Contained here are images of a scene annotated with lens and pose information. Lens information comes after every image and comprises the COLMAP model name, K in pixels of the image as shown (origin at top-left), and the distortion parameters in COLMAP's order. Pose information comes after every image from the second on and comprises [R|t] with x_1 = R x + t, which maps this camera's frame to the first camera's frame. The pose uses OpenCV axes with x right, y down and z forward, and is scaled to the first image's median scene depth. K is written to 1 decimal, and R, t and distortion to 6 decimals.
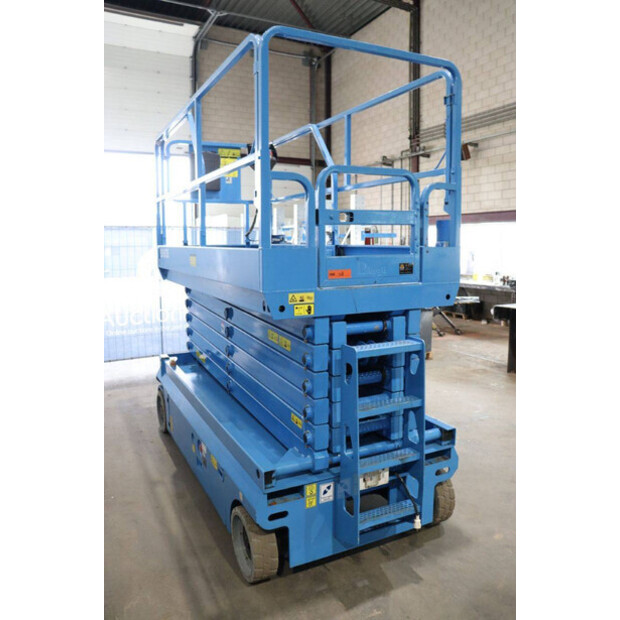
lens RADIAL K [[505.0, 0, 310.0], [0, 505.0, 310.0], [0, 0, 1]] dist [-0.156111, 0.129444]
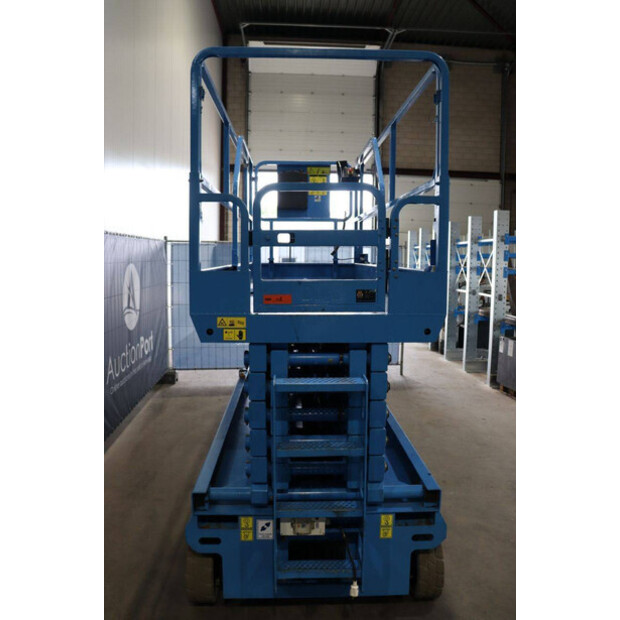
lens RADIAL K [[505.0, 0, 310.0], [0, 505.0, 310.0], [0, 0, 1]] dist [-0.156111, 0.129444]
pose [[0.910663, 0.054142, -0.409586, 0.469910], [-0.066488, 0.997660, -0.015950, -0.038317], [0.407764, 0.041758, 0.912132, 0.164748]]
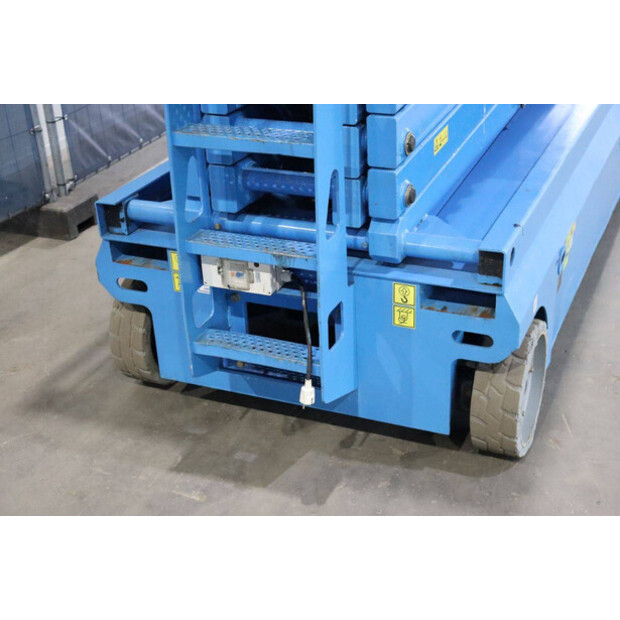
lens RADIAL K [[949.6, 0, 310.0], [0, 949.6, 310.0], [0, 0, 1]] dist [0.021422, 0.032313]
pose [[0.637486, 0.327065, -0.697596, 0.862453], [-0.061292, 0.924084, 0.377243, -0.008403], [0.768020, -0.197730, 0.609137, 0.428253]]
